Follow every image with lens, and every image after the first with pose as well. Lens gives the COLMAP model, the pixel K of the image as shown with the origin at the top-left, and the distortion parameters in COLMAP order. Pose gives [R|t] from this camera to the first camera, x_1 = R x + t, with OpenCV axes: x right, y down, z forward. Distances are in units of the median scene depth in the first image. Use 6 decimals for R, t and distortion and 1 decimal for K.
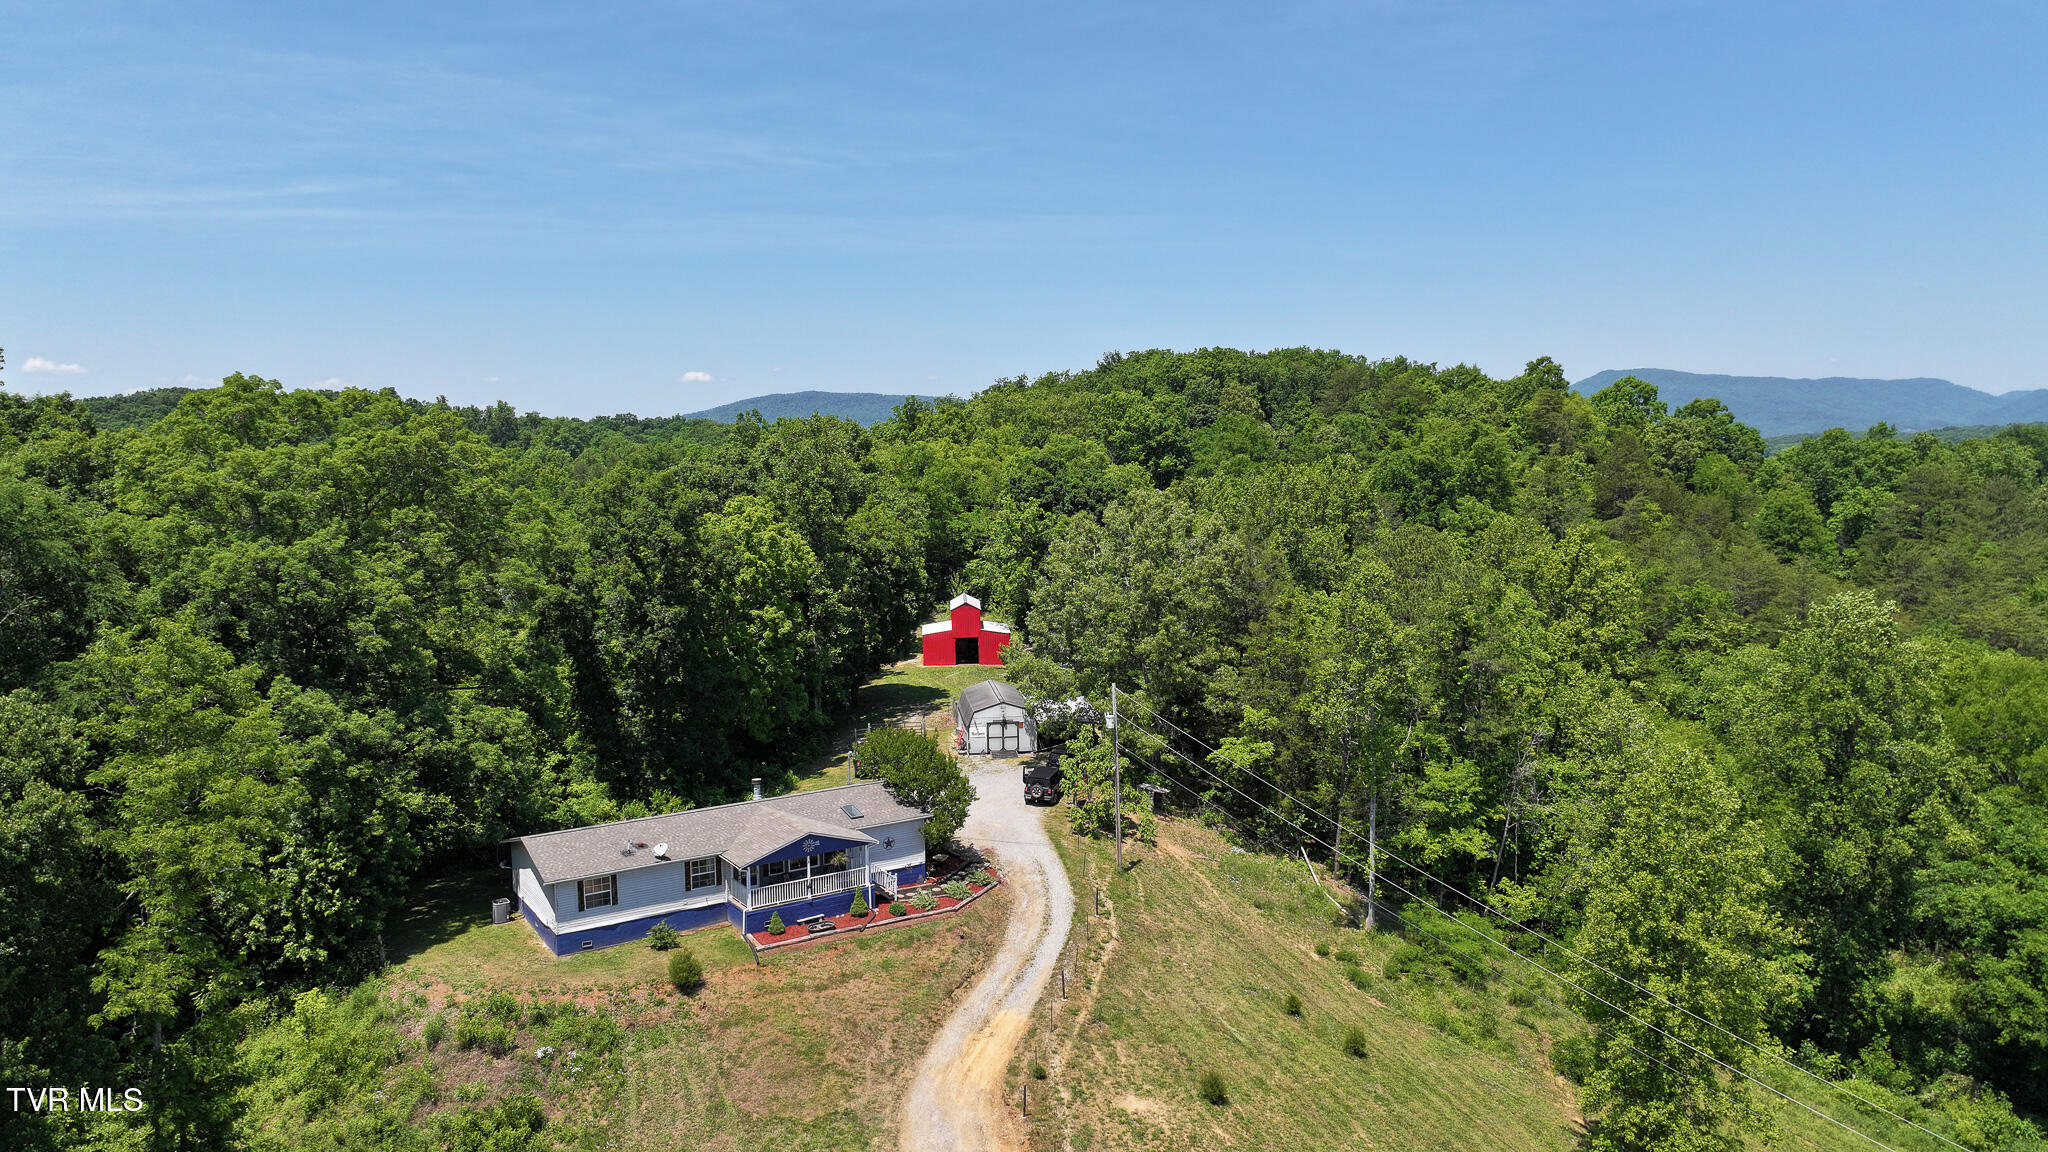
lens RADIAL K [[1447.2, 0, 1025.3], [0, 1447.2, 590.5], [0, 0, 1]] dist [0.011154, 0.003434]
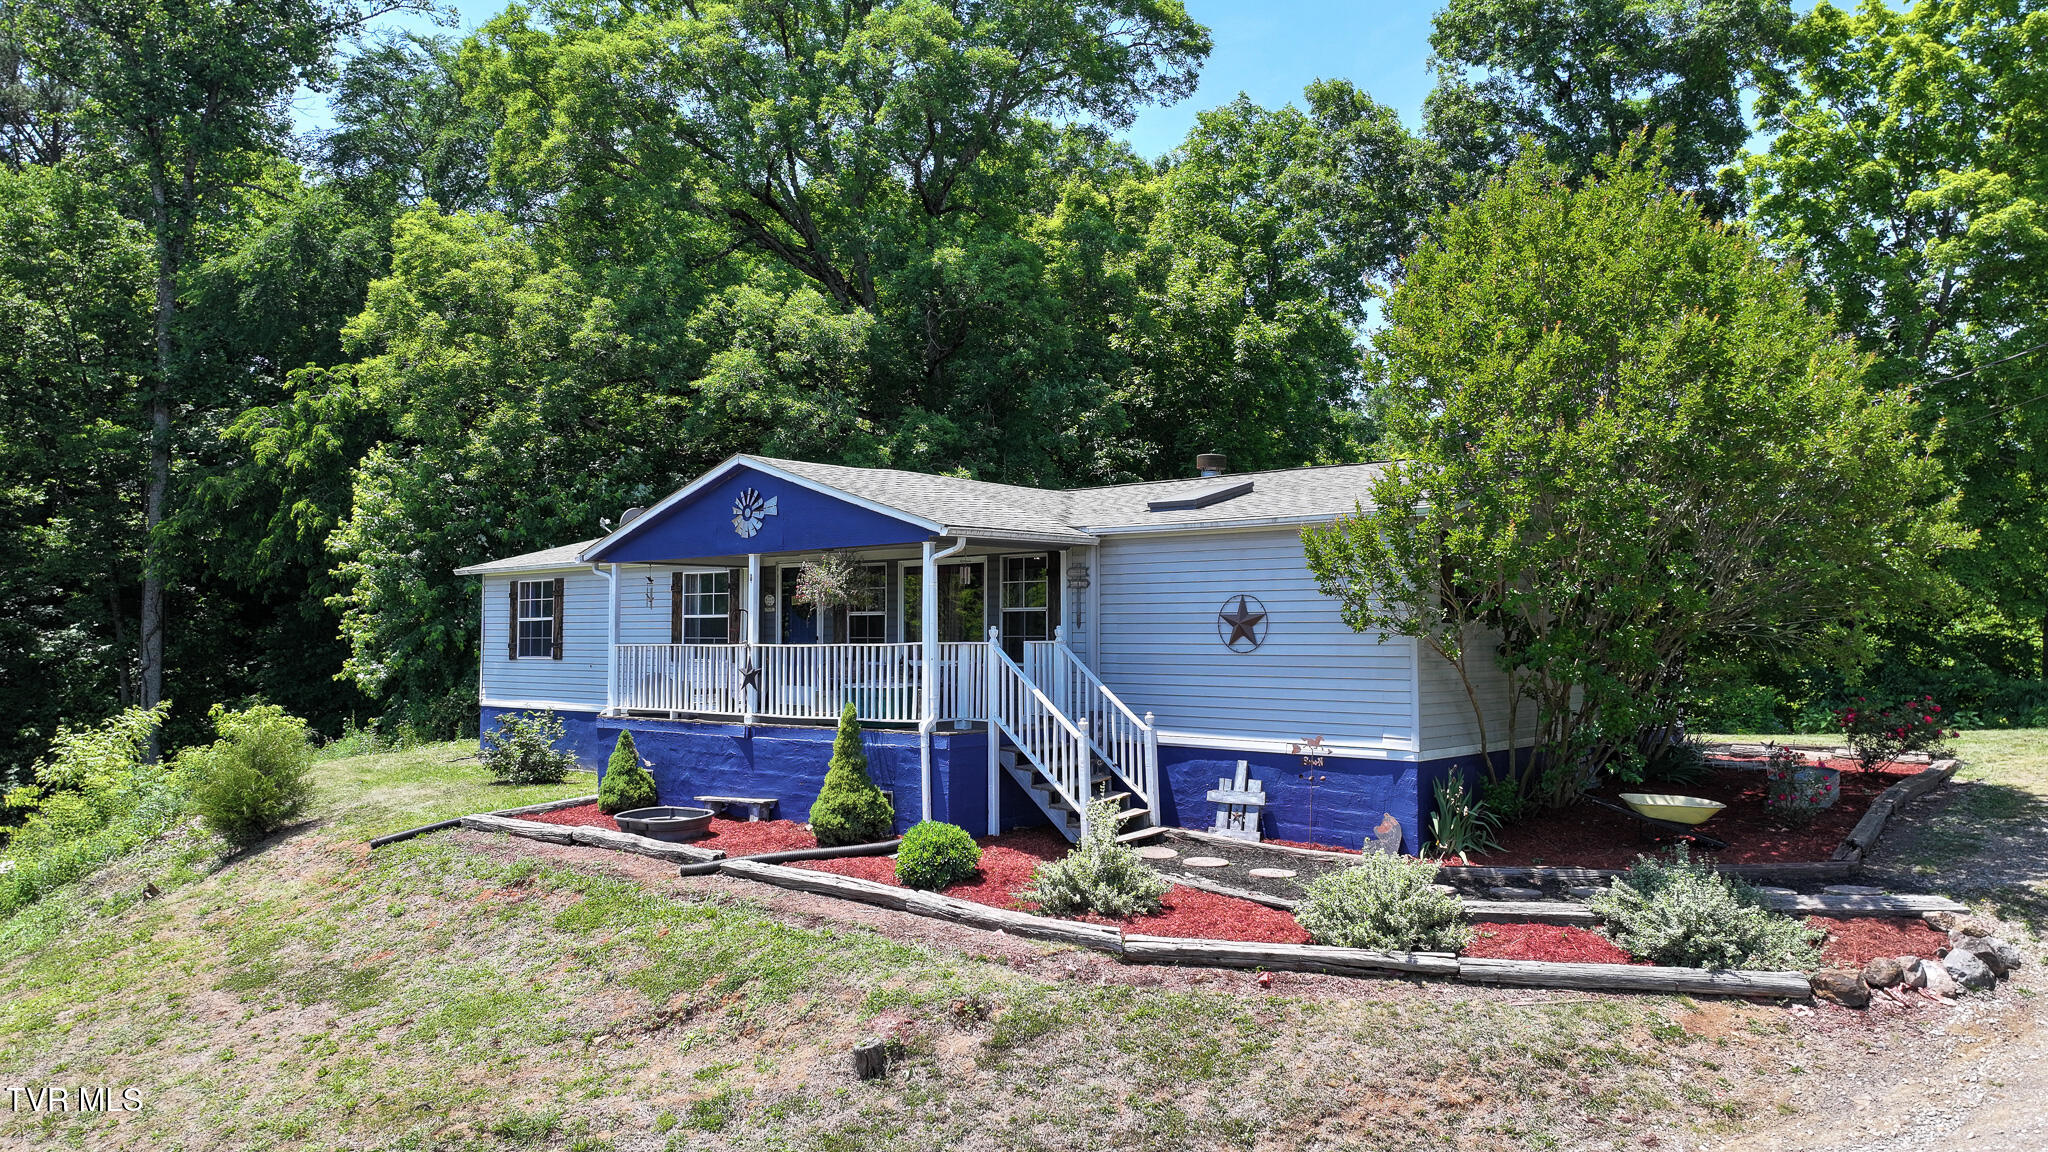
lens RADIAL K [[1447.2, 0, 1025.7], [0, 1447.2, 559.6], [0, 0, 1]] dist [0.011154, 0.003434]
pose [[0.288489, -0.029661, -0.957024, 0.113692], [-0.102310, 0.992843, -0.061612, 0.201281], [0.952002, 0.115687, 0.283389, 1.003386]]
